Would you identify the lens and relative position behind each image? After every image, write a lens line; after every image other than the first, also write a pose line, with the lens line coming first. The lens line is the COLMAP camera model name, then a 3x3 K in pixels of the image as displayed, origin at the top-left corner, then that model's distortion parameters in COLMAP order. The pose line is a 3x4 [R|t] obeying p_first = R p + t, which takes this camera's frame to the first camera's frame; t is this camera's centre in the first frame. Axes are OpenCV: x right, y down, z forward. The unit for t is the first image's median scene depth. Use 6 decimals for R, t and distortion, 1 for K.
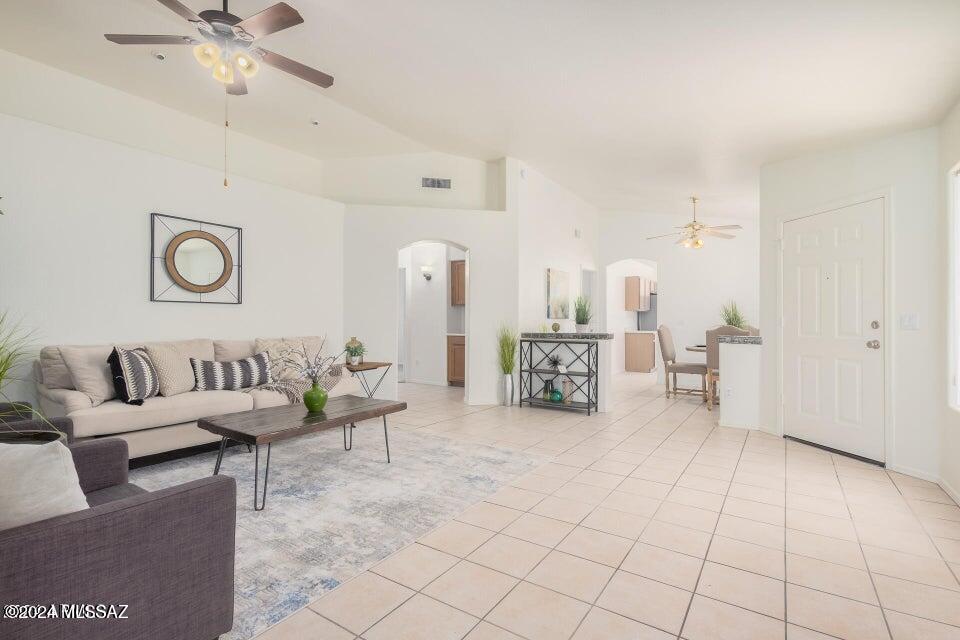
lens RADIAL K [[463.1, 0, 480.0], [0, 463.1, 320.0], [0, 0, 1]] dist [-0.001305, -0.000272]
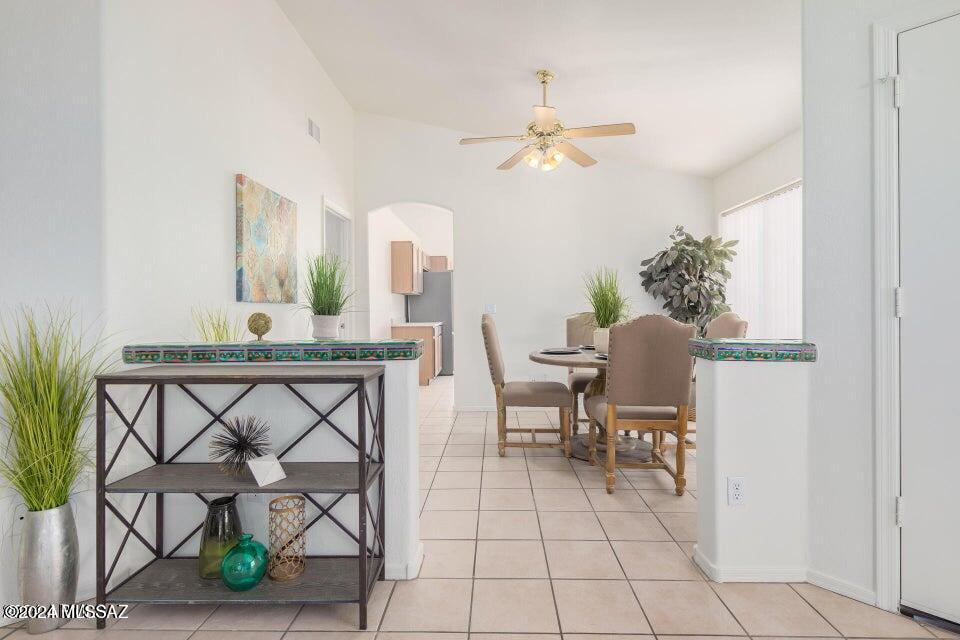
lens RADIAL K [[448.3, 0, 484.1], [0, 448.3, 306.8], [0, 0, 1]] dist [-0.000181, -0.000042]
pose [[0.841842, -0.005014, 0.539700, 0.134025], [0.008346, 0.999958, -0.003729, 0.004686], [-0.539659, 0.007644, 0.841849, 0.651139]]
